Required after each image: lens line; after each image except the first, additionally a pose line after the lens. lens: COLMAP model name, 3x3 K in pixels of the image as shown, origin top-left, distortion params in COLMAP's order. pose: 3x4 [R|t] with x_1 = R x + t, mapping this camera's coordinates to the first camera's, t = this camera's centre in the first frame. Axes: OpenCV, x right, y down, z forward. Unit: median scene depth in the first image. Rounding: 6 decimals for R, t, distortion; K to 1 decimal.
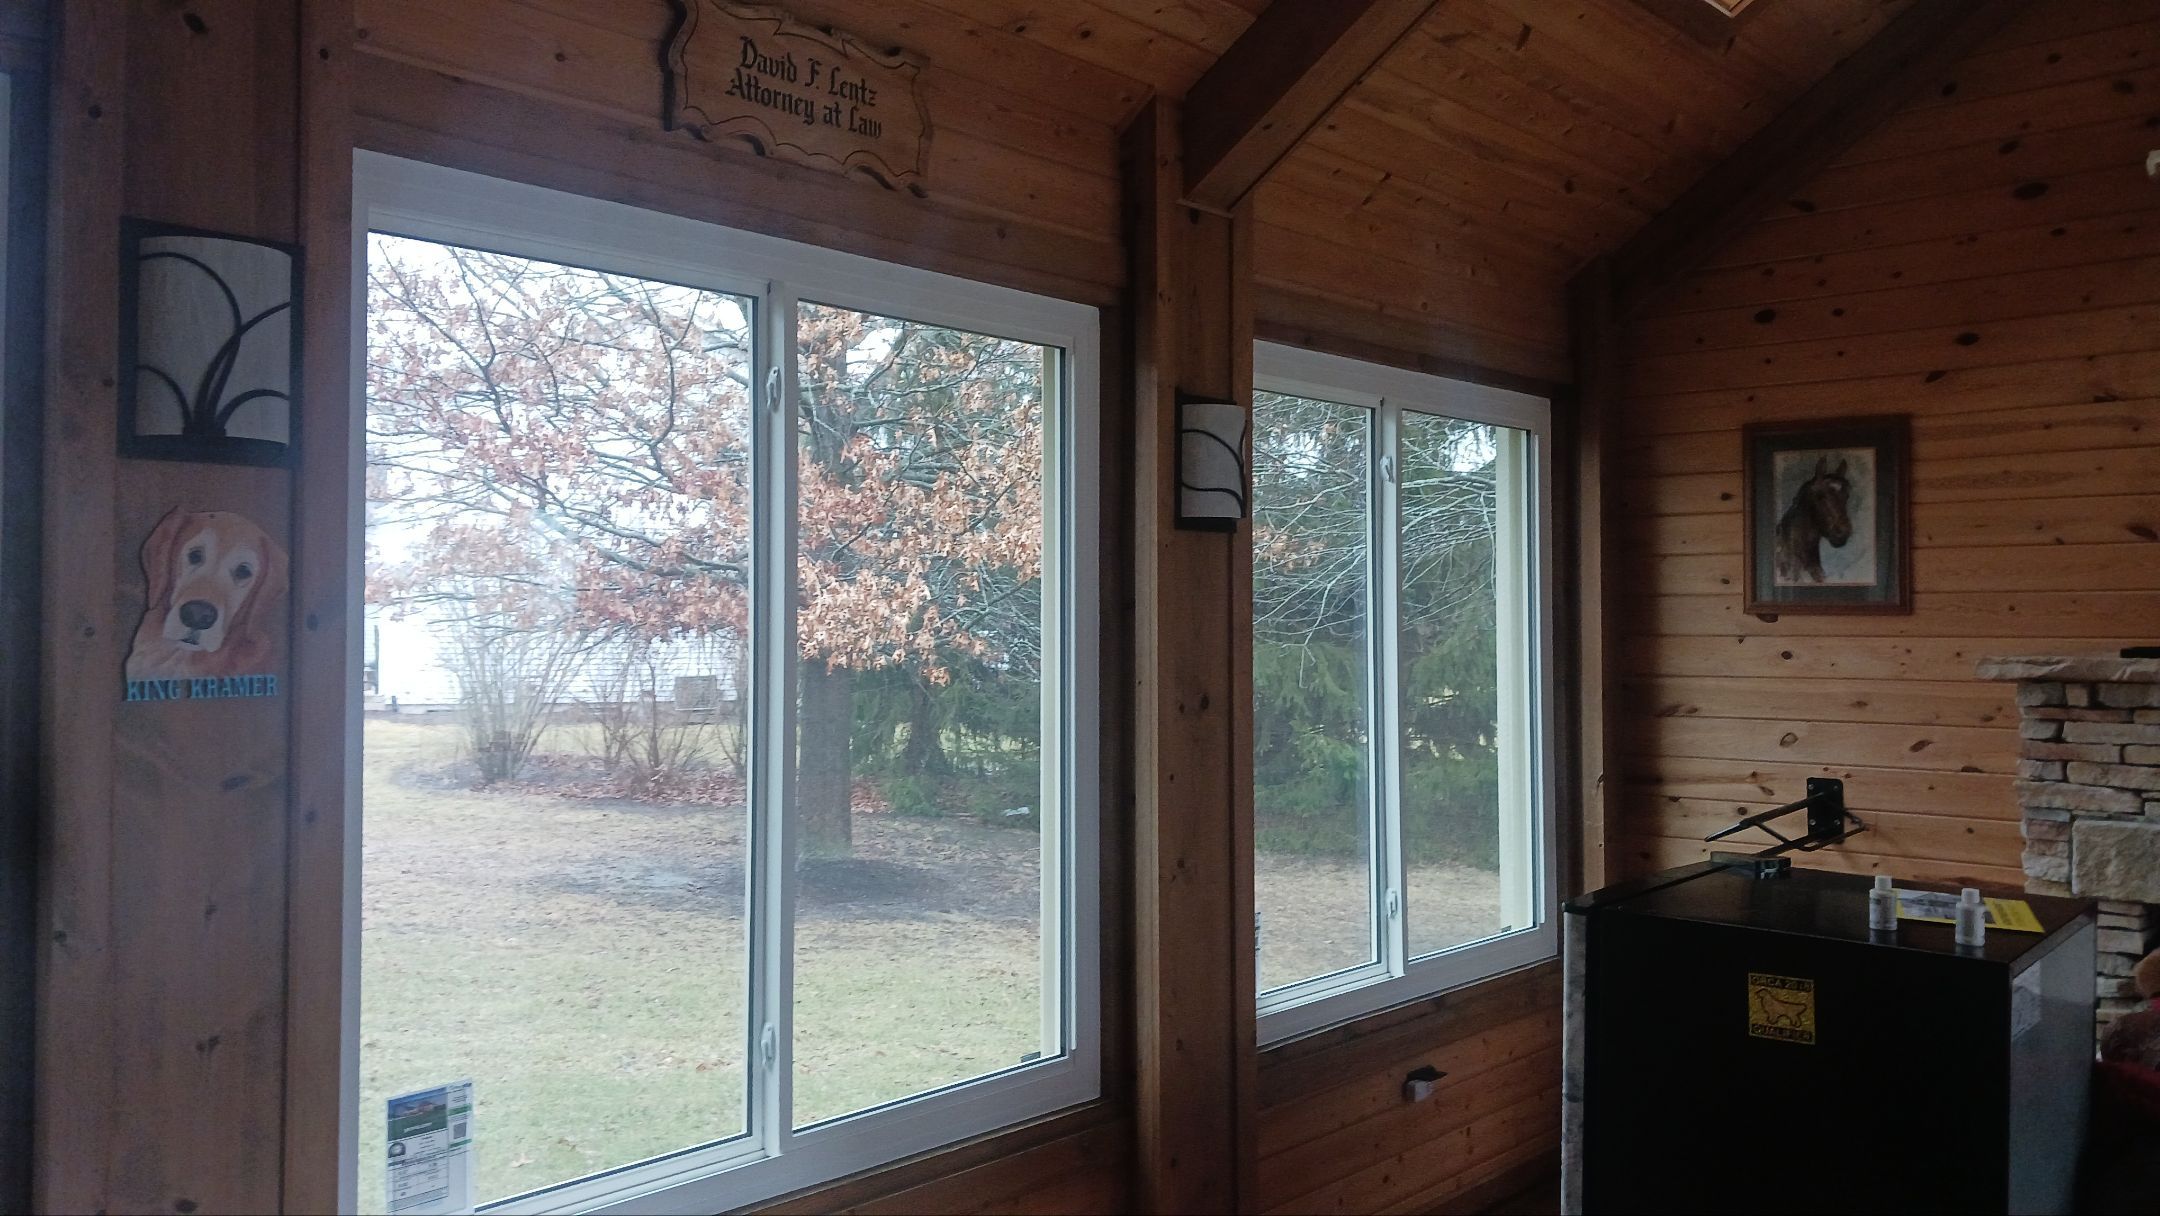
lens RADIAL K [[1693.3, 0, 1089.1], [0, 1693.3, 583.7], [0, 0, 1]] dist [0.037116, -0.052568]
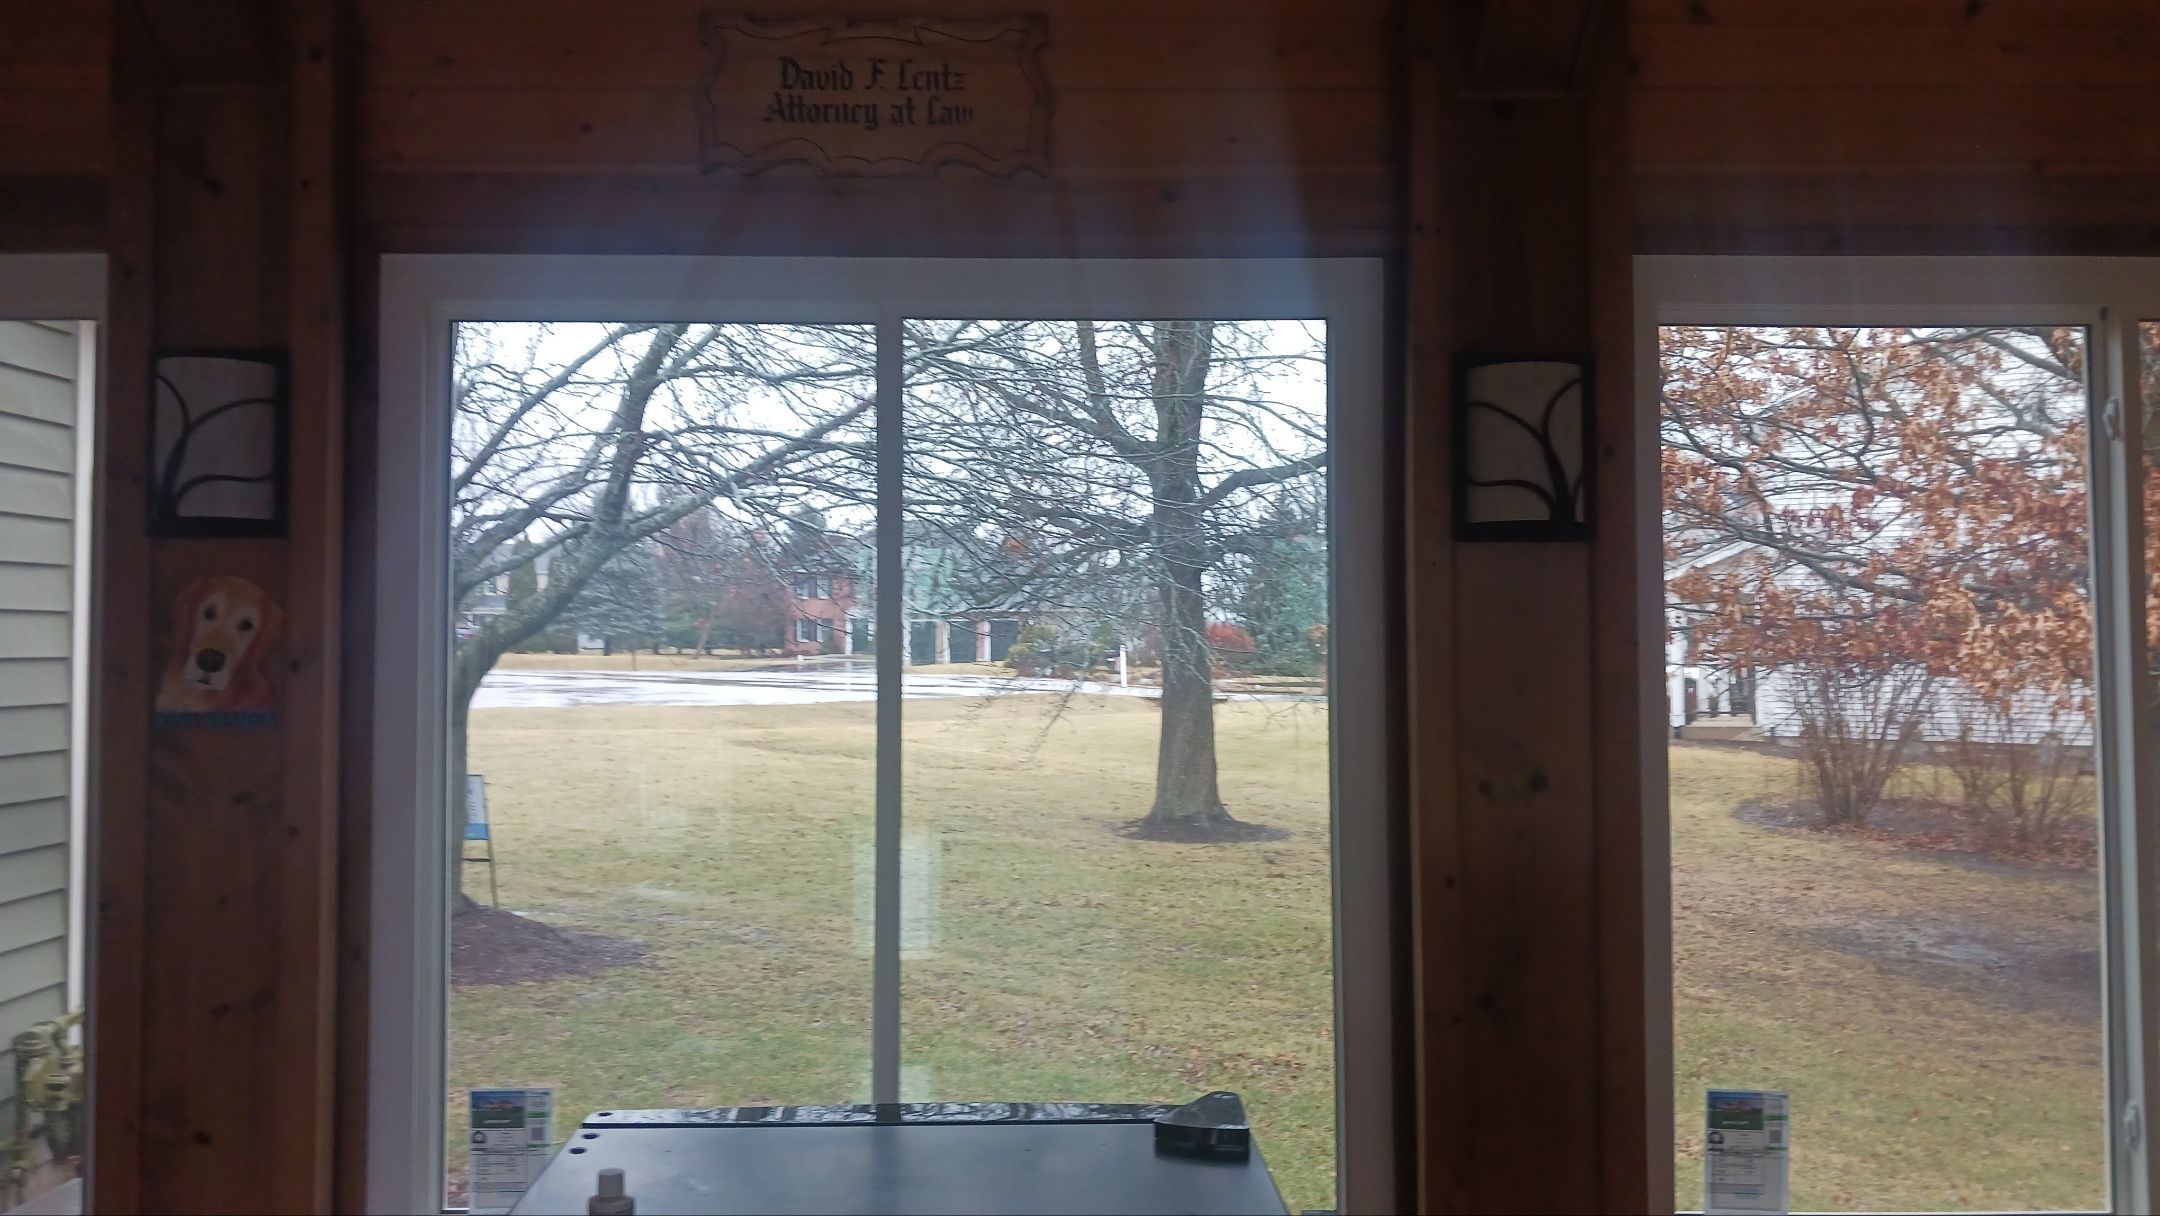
lens RADIAL K [[1693.3, 0, 1063.8], [0, 1693.3, 580.2], [0, 0, 1]] dist [0.037116, -0.052568]
pose [[0.663268, -0.030241, -0.747770, 0.341645], [0.016335, 0.999530, -0.025934, 0.001014], [0.748203, 0.004987, 0.663451, 0.267982]]
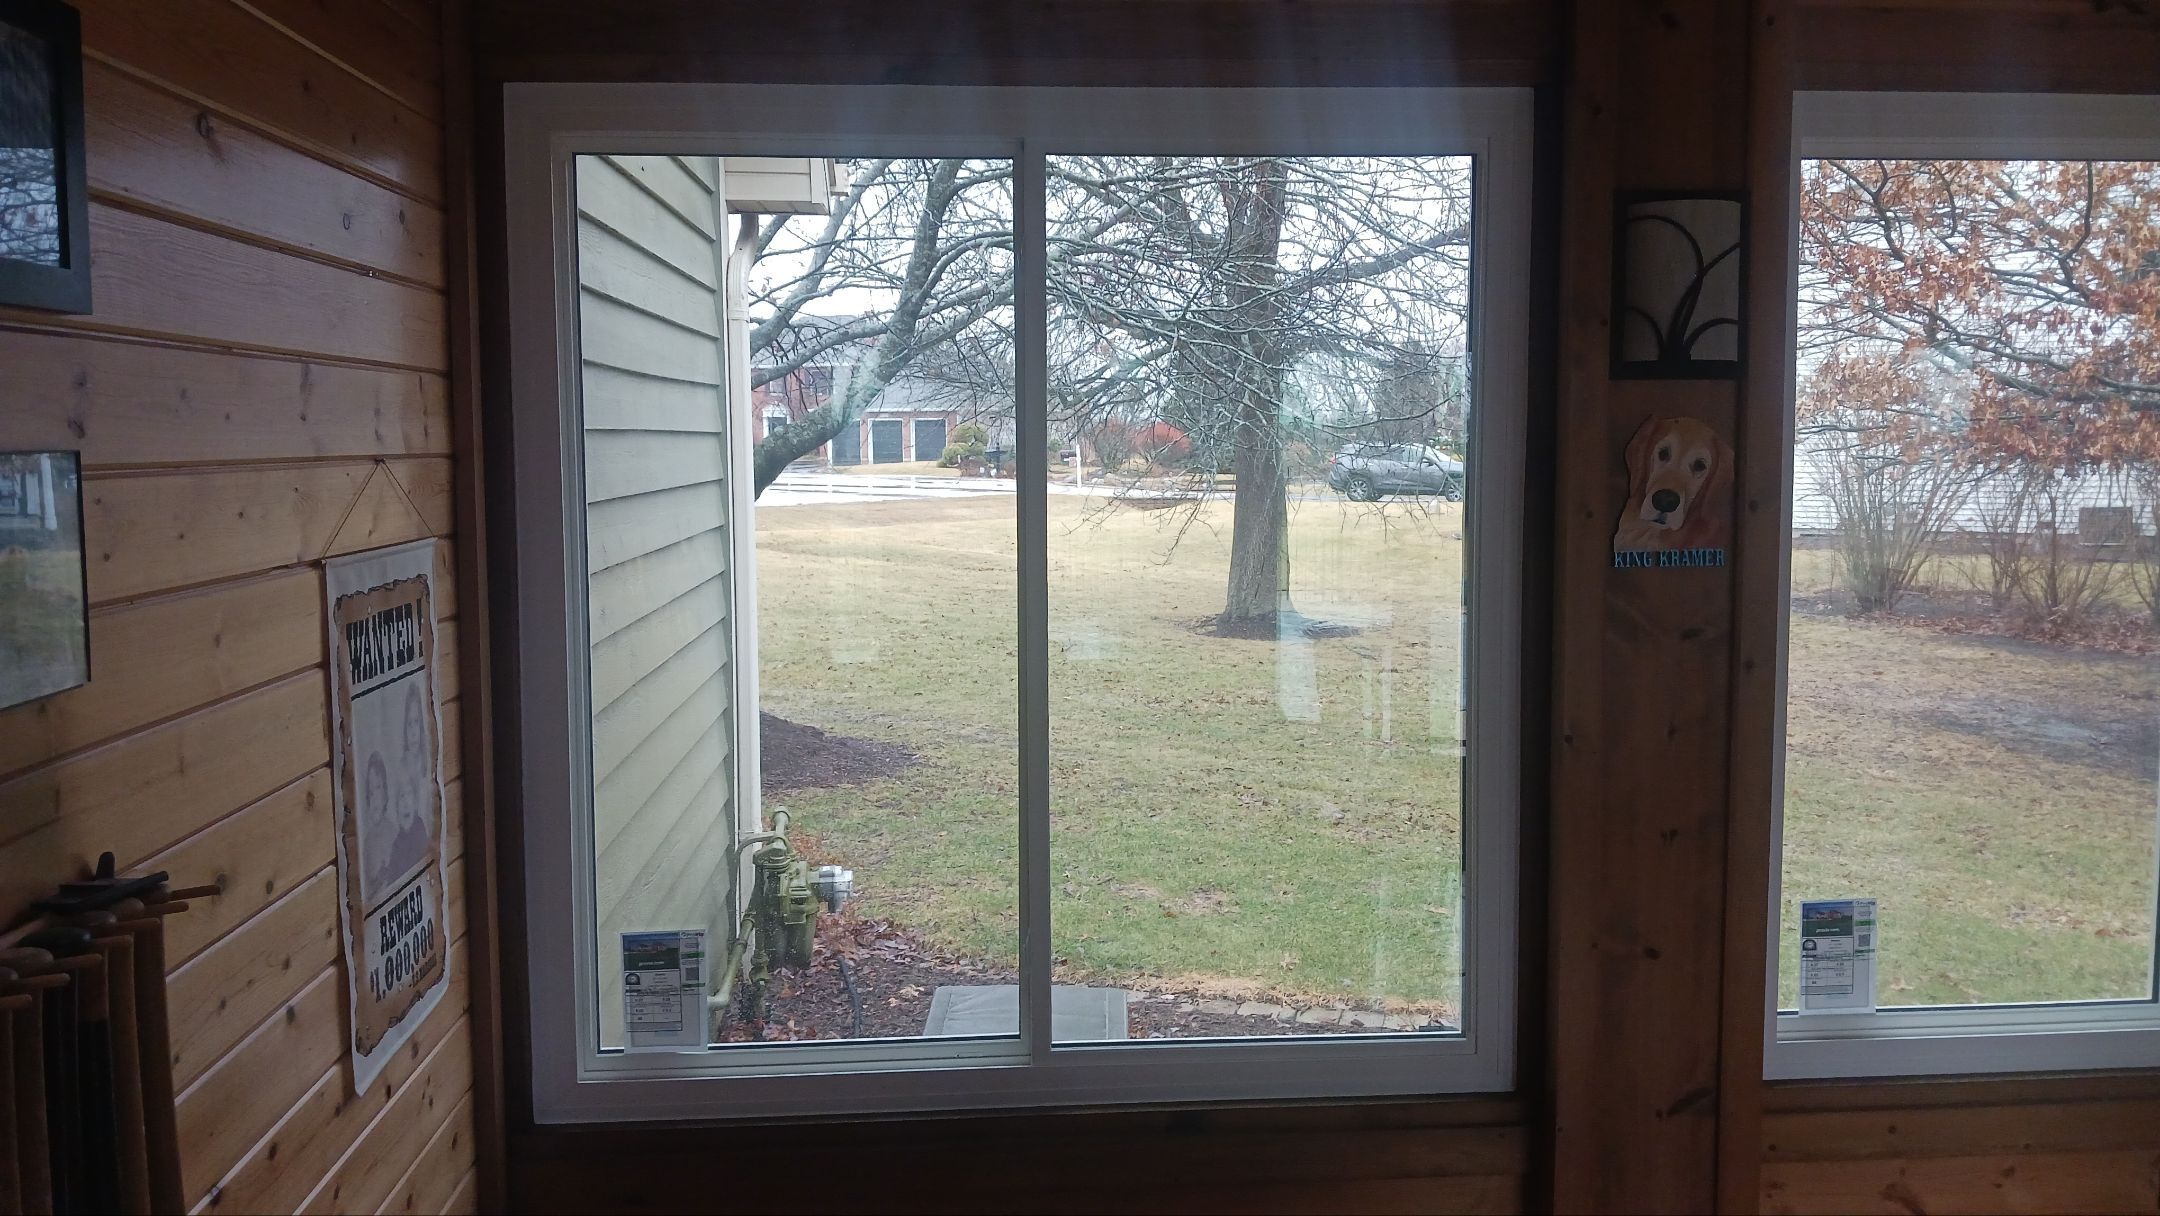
lens RADIAL K [[1693.3, 0, 1090.1], [0, 1693.3, 584.0], [0, 0, 1]] dist [0.037116, -0.052568]
pose [[0.721474, 0.052284, -0.690465, 0.018600], [0.021289, 0.994999, 0.097590, -0.021907], [0.692114, -0.085108, 0.716753, -0.086705]]
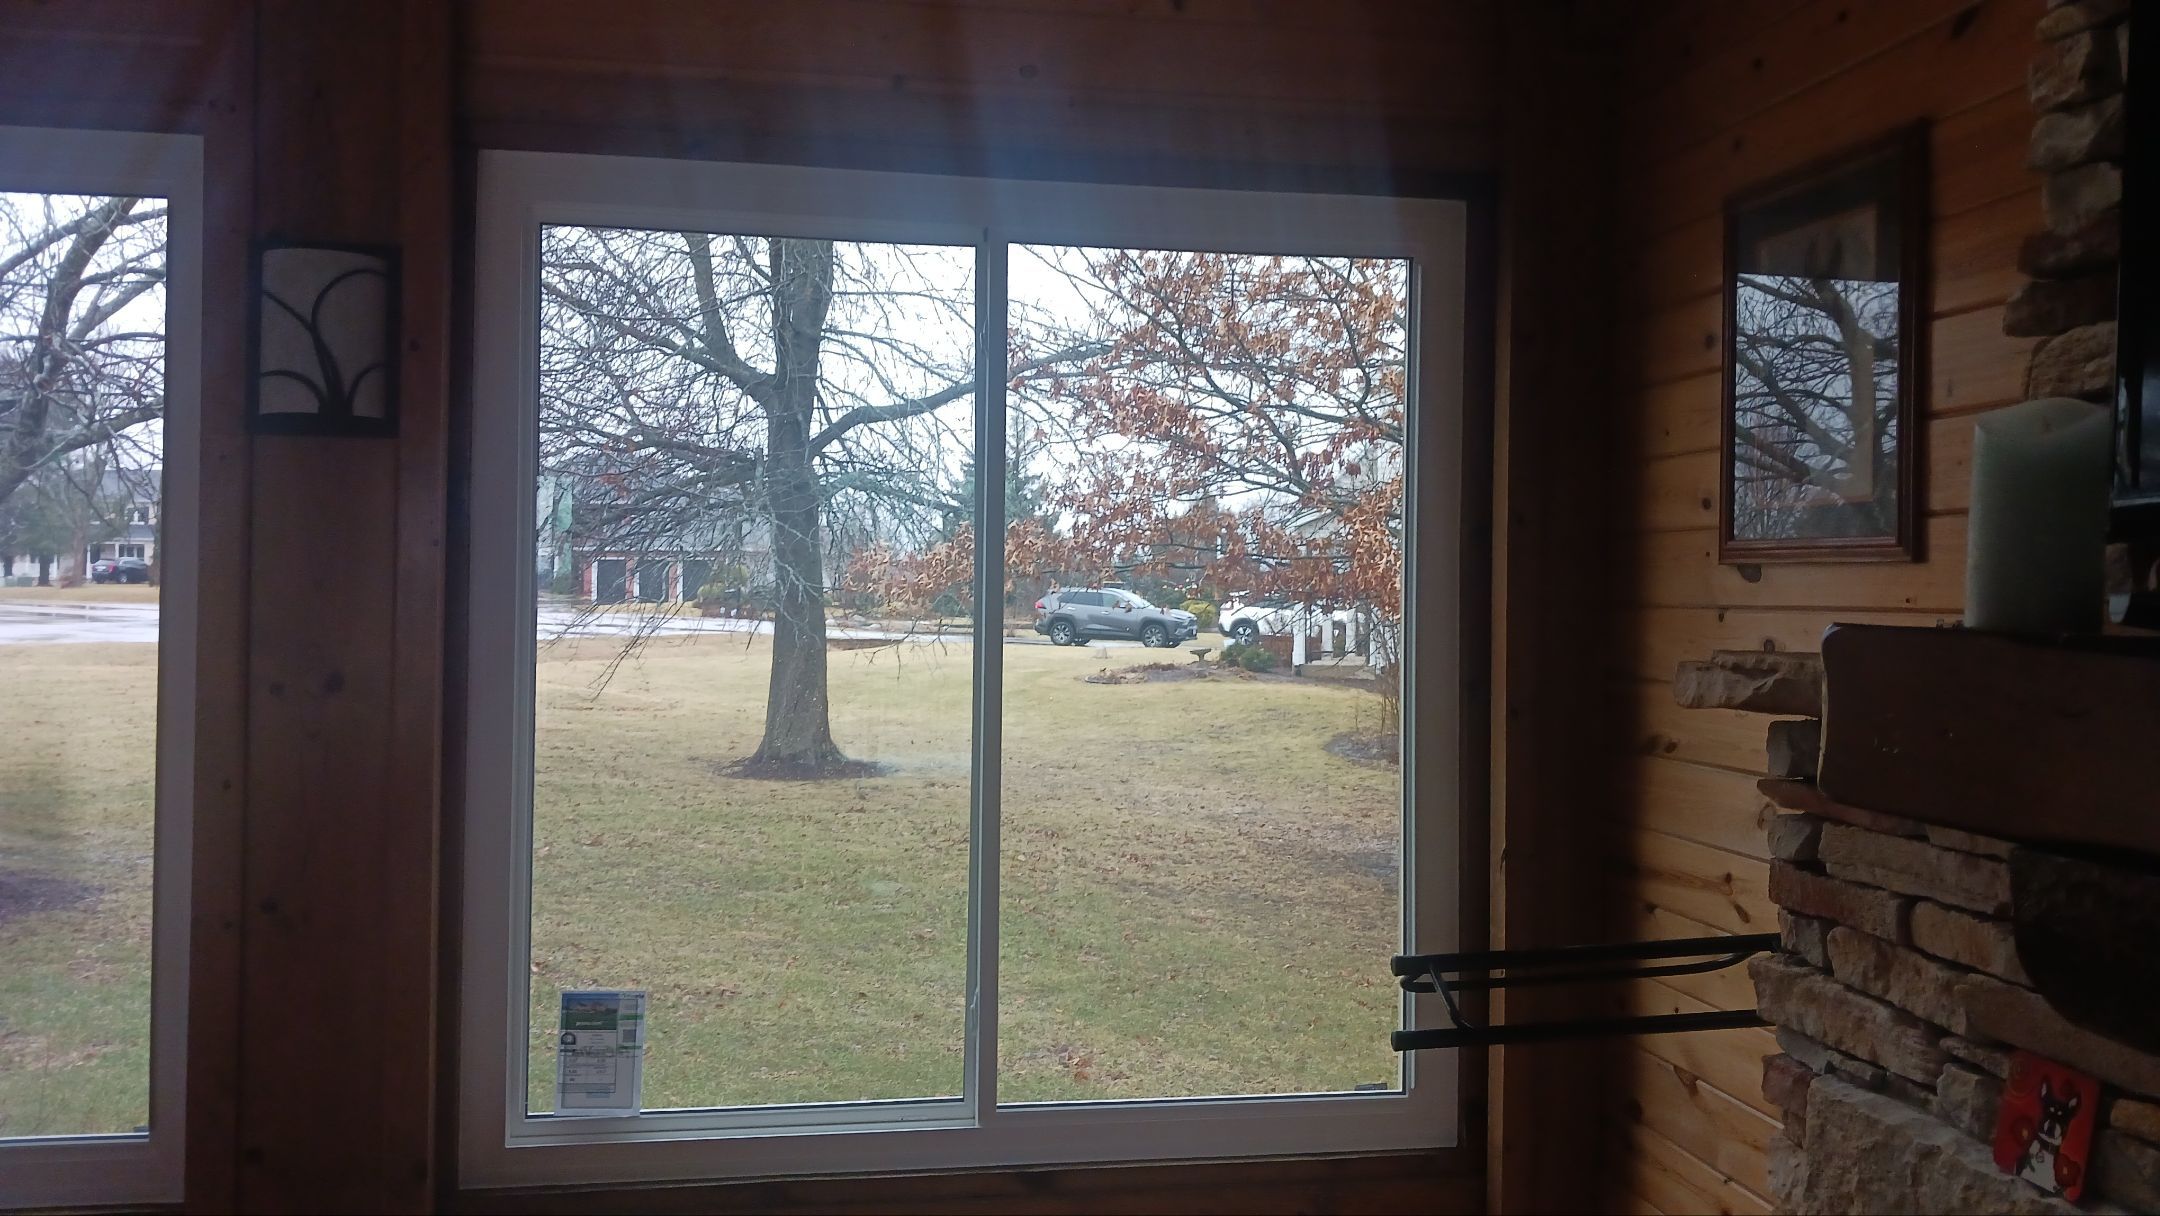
lens RADIAL K [[1693.3, 0, 1084.6], [0, 1693.3, 584.1], [0, 0, 1]] dist [0.037116, -0.052568]
pose [[0.787540, 0.004724, -0.616246, 0.533090], [0.003707, 0.999916, 0.012403, 0.015913], [0.616253, -0.012053, 0.787456, 0.458106]]
